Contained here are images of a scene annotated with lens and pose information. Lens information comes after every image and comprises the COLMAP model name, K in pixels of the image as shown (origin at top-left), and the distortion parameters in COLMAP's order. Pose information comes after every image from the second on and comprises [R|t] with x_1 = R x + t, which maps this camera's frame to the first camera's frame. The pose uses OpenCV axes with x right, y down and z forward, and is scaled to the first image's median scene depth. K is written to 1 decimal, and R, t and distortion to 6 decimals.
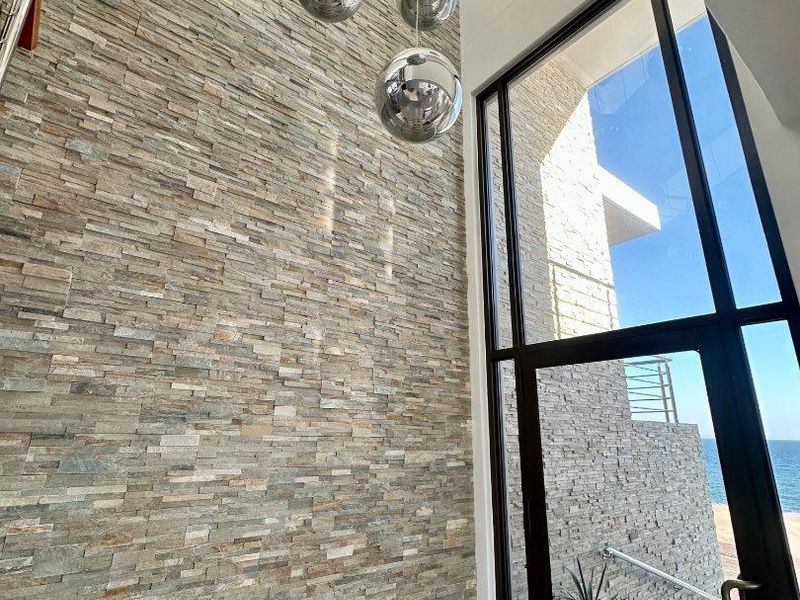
lens RADIAL K [[426.3, 0, 396.9], [0, 426.3, 303.3], [0, 0, 1]] dist [-0.000397, -0.000029]
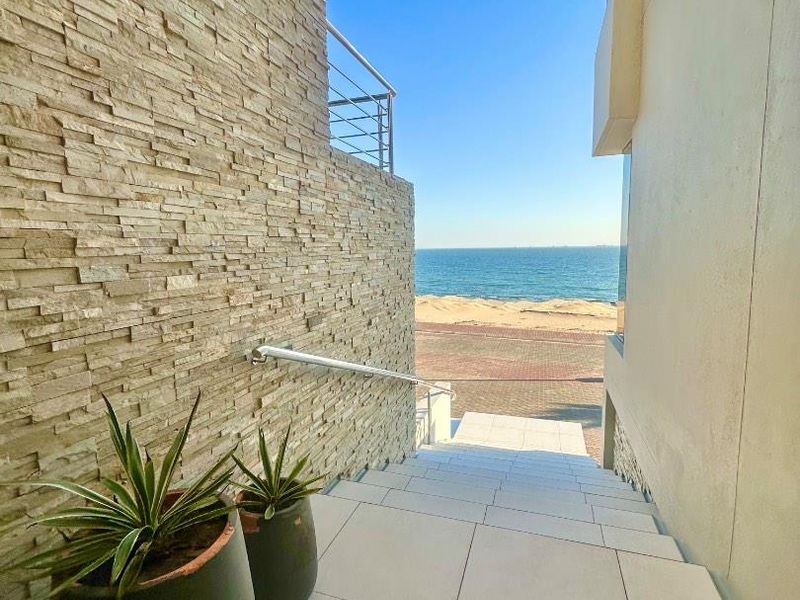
lens RADIAL K [[426.3, 0, 399.3], [0, 426.3, 301.0], [0, 0, 1]] dist [-0.000397, -0.000029]
pose [[0.828184, -0.101632, 0.551164, 0.331569], [-0.129467, 0.922130, 0.364575, 0.287257], [-0.545297, -0.373293, 0.750535, 0.496832]]
